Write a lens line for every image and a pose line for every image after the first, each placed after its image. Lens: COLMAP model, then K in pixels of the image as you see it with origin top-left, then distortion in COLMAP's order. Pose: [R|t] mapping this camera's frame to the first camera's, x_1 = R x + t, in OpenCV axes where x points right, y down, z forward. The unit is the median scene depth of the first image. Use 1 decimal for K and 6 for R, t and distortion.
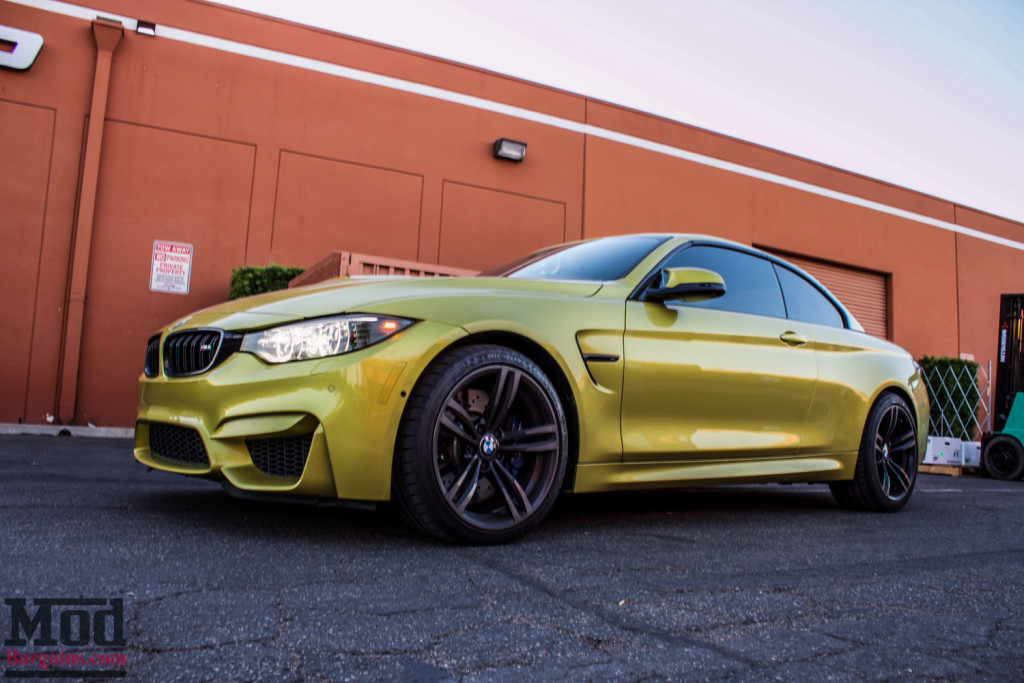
lens RADIAL K [[851.1, 0, 517.4], [0, 851.1, 346.1], [0, 0, 1]] dist [-0.161261, 0.148901]
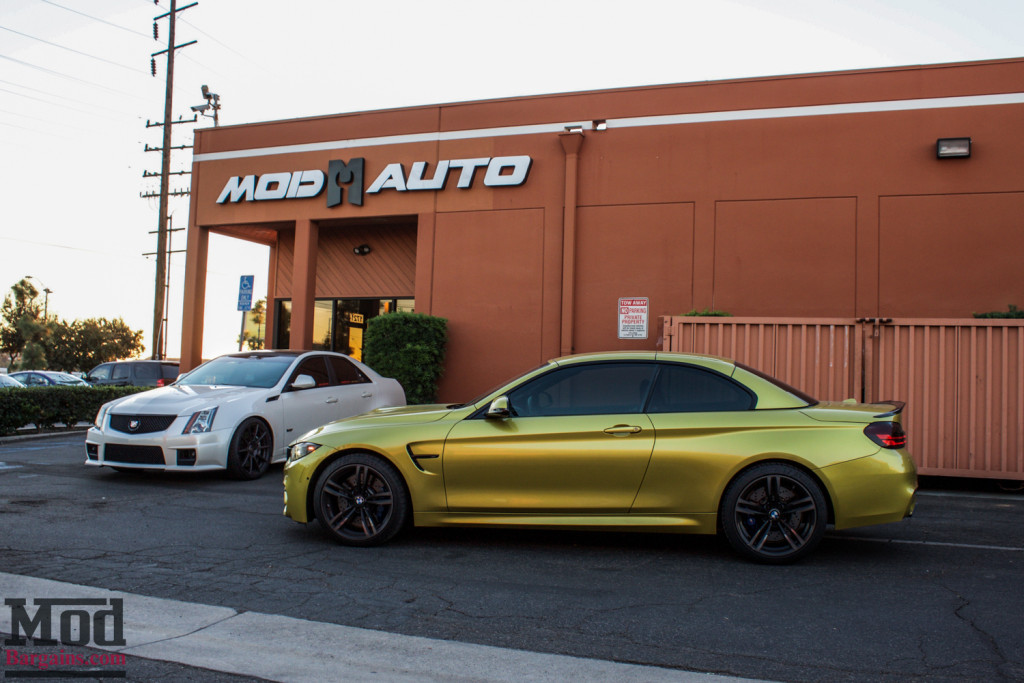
lens RADIAL K [[1000.8, 0, 512.0], [0, 1000.8, 341.5], [0, 0, 1]] dist [-0.124691, 0.007324]
pose [[0.642651, -0.061566, -0.763682, 1.378361], [0.083890, 0.996428, -0.009735, -0.144997], [0.761553, -0.057809, 0.645520, -0.195574]]
